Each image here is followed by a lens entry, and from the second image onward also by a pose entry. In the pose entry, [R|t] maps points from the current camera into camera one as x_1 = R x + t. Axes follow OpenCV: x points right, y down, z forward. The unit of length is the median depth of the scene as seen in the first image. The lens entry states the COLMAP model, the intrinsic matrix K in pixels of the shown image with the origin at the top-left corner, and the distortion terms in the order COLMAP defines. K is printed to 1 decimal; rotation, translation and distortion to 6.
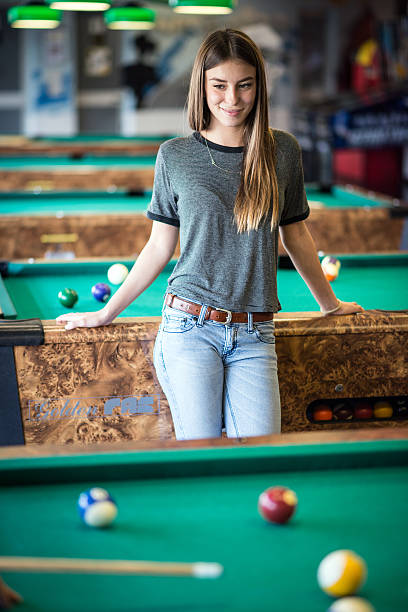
lens RADIAL K [[1511.0, 0, 204.0], [0, 1511.0, 306.5], [0, 0, 1]] dist [0.026878, -0.377957]
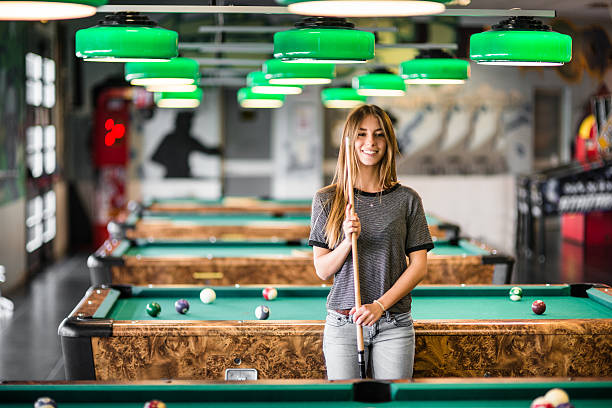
lens RADIAL K [[1511.0, 0, 305.6], [0, 1511.0, 179.2], [0, 0, 1]] dist [0.026878, -0.377957]
pose [[0.988902, 0.005782, -0.148455, 0.268009], [-0.024914, 0.991547, -0.127337, 0.052153], [0.146464, 0.129623, 0.980687, -0.356776]]
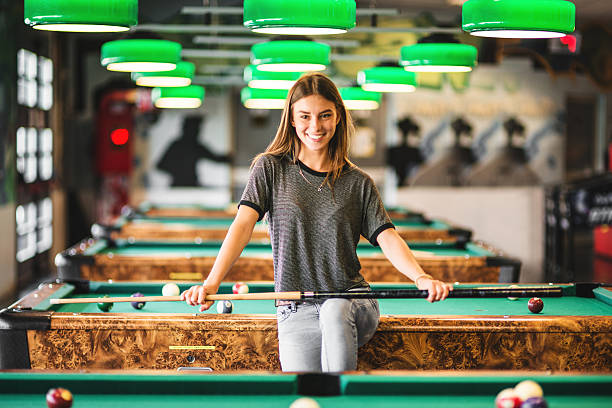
lens RADIAL K [[1566.2, 0, 306.4], [0, 1566.2, 204.2], [0, 0, 1]] dist [0.014851, -0.221512]
pose [[0.985094, 0.012303, -0.171577, 0.312259], [-0.034419, 0.991365, -0.126531, 0.075666], [0.168539, 0.130550, 0.977011, -0.240369]]
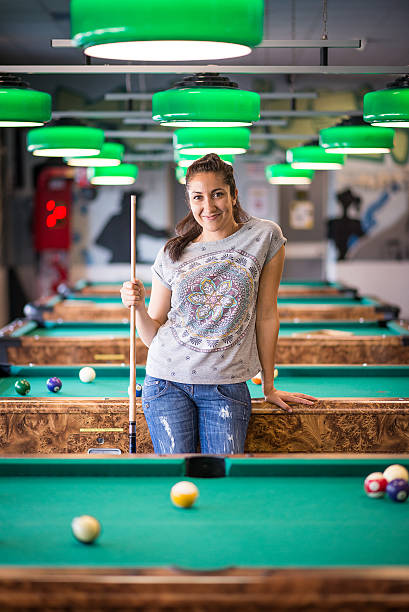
lens RADIAL K [[1600.5, 0, 194.8], [0, 1600.5, 298.0], [0, 0, 1]] dist [0.063289, 0.347691]
pose [[0.976926, 0.007755, -0.213438, 0.373601], [-0.031636, 0.993571, -0.108701, 0.067839], [0.211222, 0.112946, 0.970891, -0.326248]]
